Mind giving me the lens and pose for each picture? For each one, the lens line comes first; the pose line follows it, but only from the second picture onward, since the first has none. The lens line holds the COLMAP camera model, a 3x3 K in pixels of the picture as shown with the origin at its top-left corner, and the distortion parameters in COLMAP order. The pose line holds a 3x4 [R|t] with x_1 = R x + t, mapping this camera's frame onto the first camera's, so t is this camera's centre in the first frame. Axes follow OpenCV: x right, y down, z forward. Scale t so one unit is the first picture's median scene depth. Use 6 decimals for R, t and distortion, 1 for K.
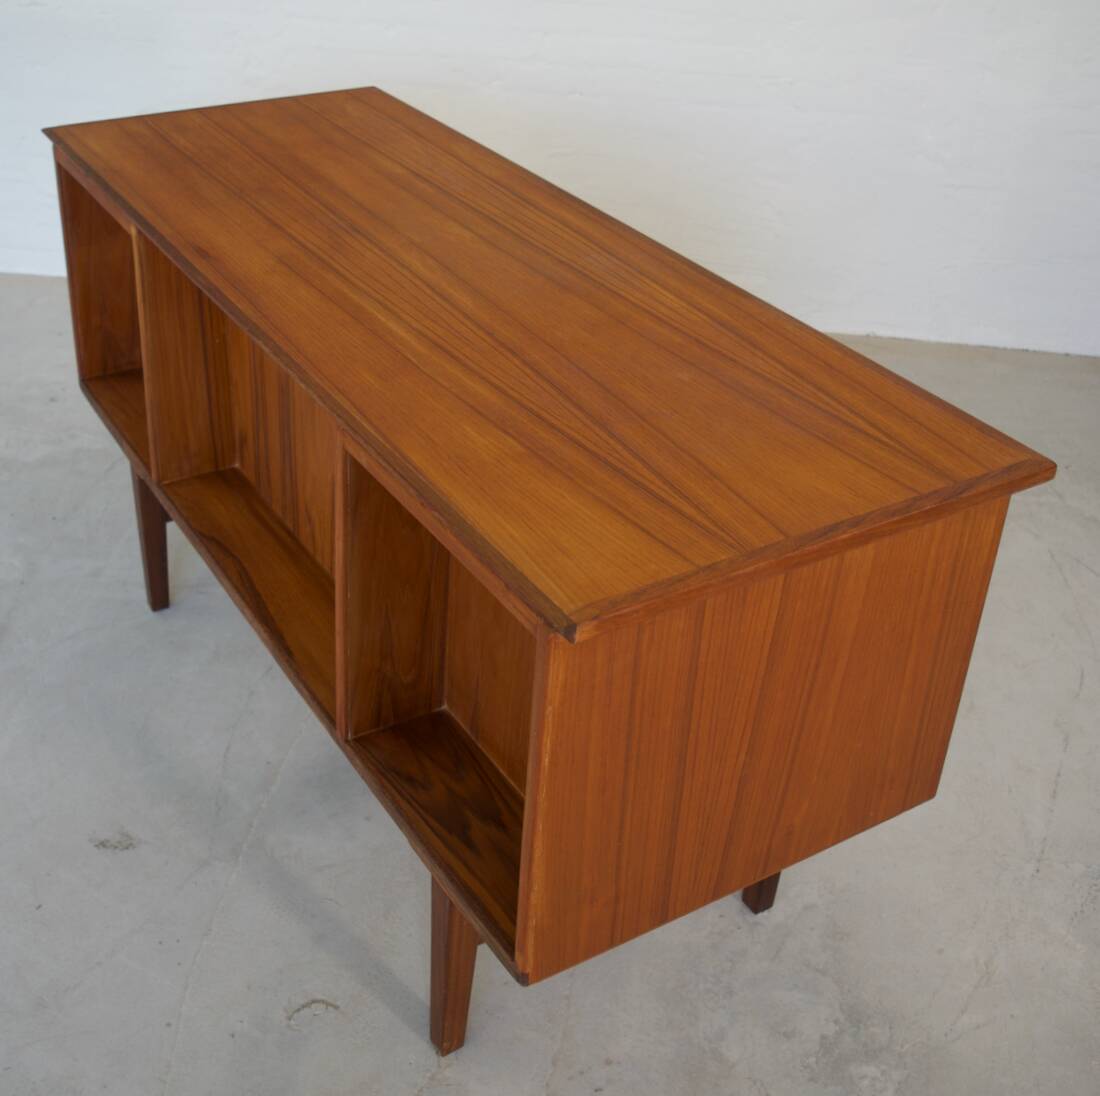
lens RADIAL K [[1452.0, 0, 494.2], [0, 1452.0, 468.4], [0, 0, 1]] dist [-0.075292, -0.059721]
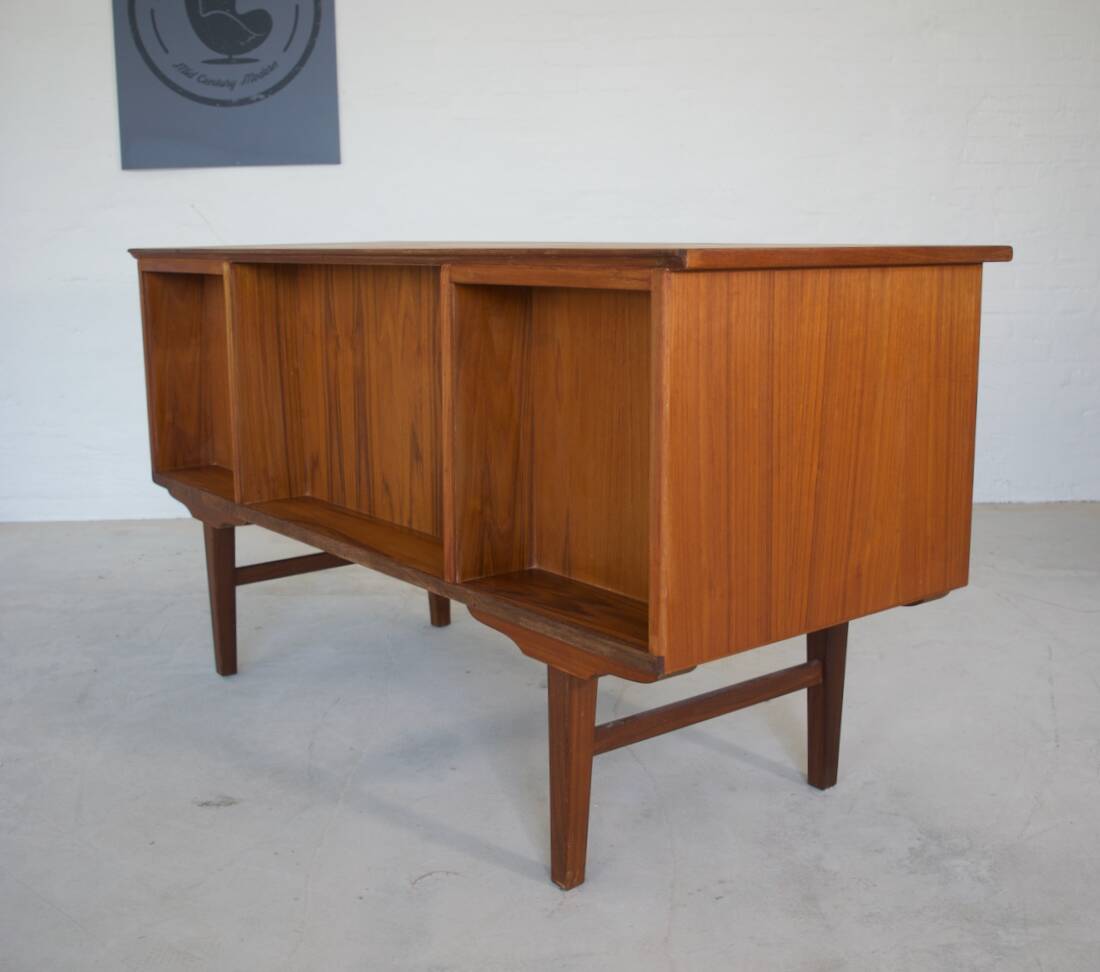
lens RADIAL K [[1319.2, 0, 550.0], [0, 1319.2, 486.0], [0, 0, 1]] dist [-0.090924, -0.042452]
pose [[0.991079, -0.069989, 0.113416, -0.135561], [0.102556, 0.943985, -0.313646, 0.431086], [-0.085111, 0.322480, 0.942742, 0.007661]]
